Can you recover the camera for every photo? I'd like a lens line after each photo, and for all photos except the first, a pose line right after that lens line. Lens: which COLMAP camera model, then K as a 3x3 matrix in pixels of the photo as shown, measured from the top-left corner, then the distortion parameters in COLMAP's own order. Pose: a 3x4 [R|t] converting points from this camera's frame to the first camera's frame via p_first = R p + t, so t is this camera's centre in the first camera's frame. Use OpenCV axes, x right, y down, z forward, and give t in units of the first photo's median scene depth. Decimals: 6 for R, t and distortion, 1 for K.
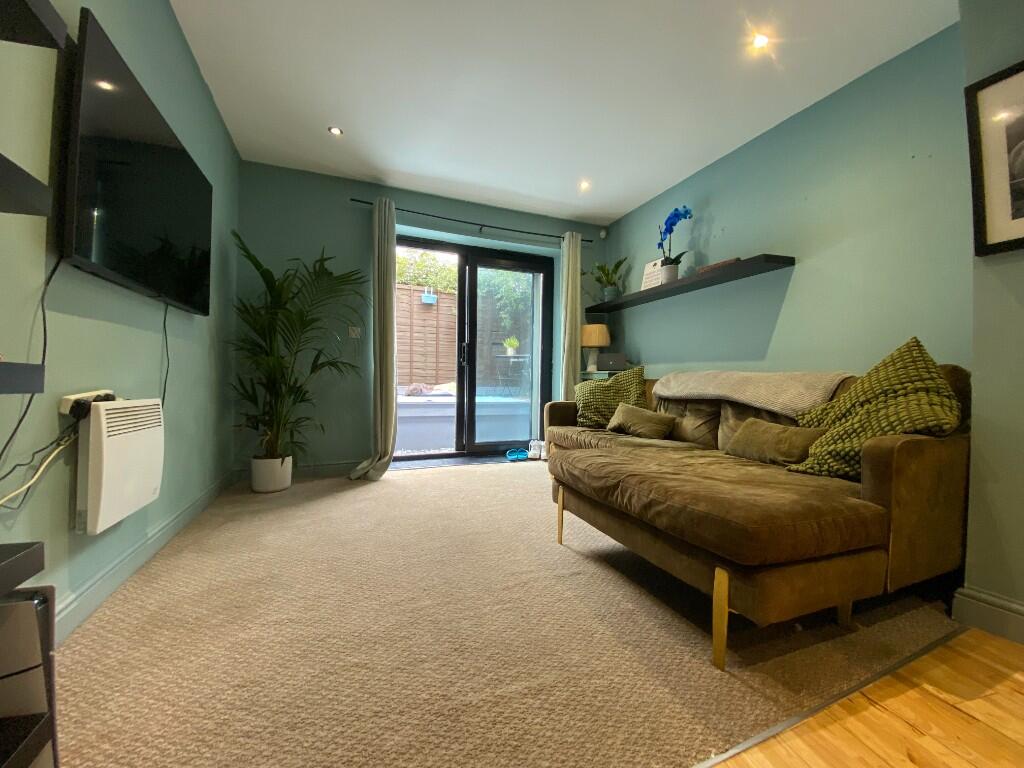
lens RADIAL K [[407.7, 0, 510.9], [0, 407.7, 386.9], [0, 0, 1]] dist [0.029829, -0.022926]
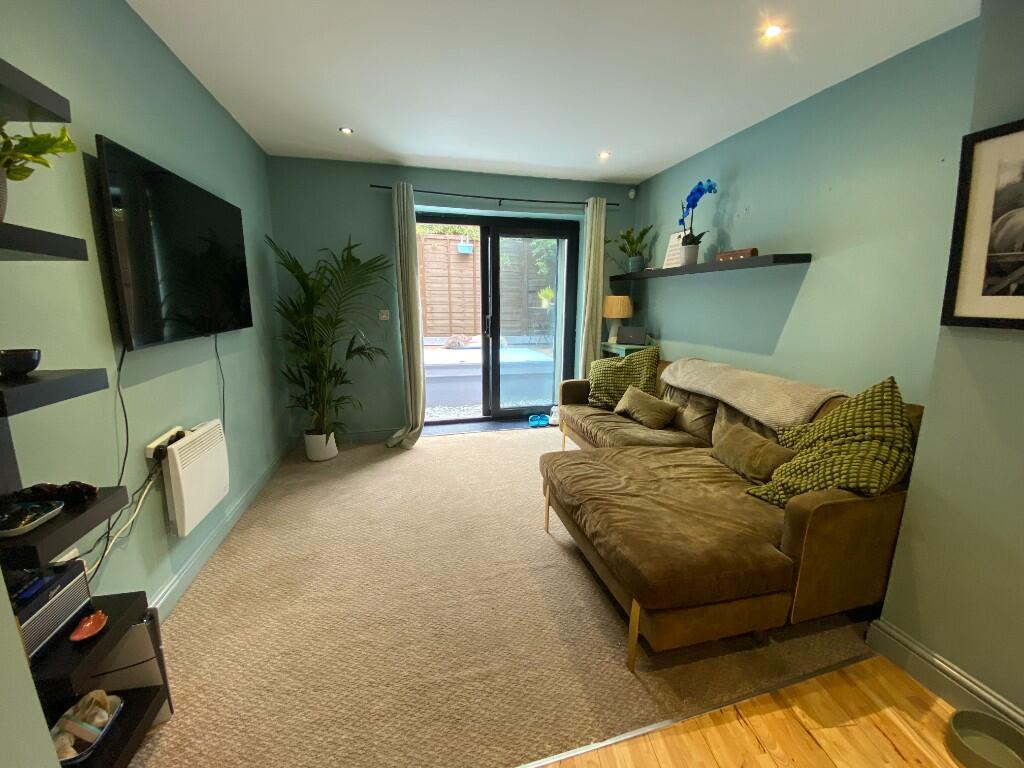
lens RADIAL K [[407.7, 0, 510.9], [0, 407.7, 386.9], [0, 0, 1]] dist [0.029829, -0.022926]
pose [[0.991621, 0.013803, -0.128438, 0.108810], [0.010156, 0.982867, 0.184038, -0.162667], [0.128778, -0.183800, 0.974492, -0.054293]]
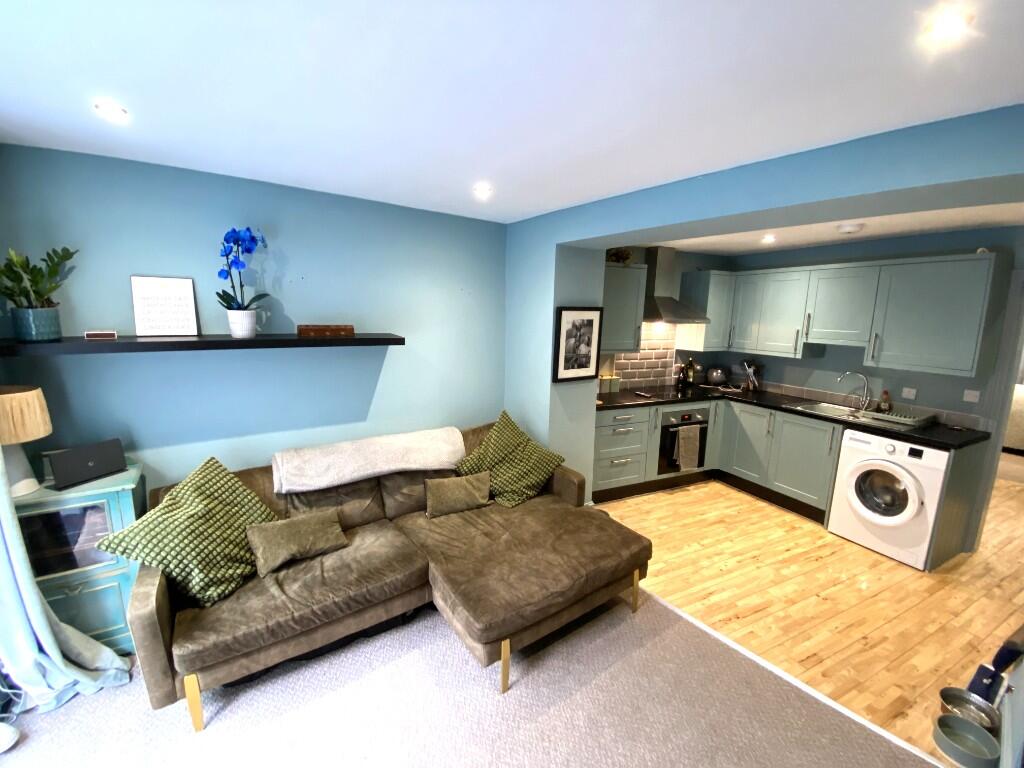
lens RADIAL K [[412.4, 0, 509.4], [0, 412.4, 383.8], [0, 0, 1]] dist [0.024930, -0.023501]
pose [[-0.245544, -0.183120, 0.951932, -0.445170], [-0.010274, 0.982432, 0.186337, -0.331398], [-0.969331, 0.035974, -0.243111, 0.800184]]
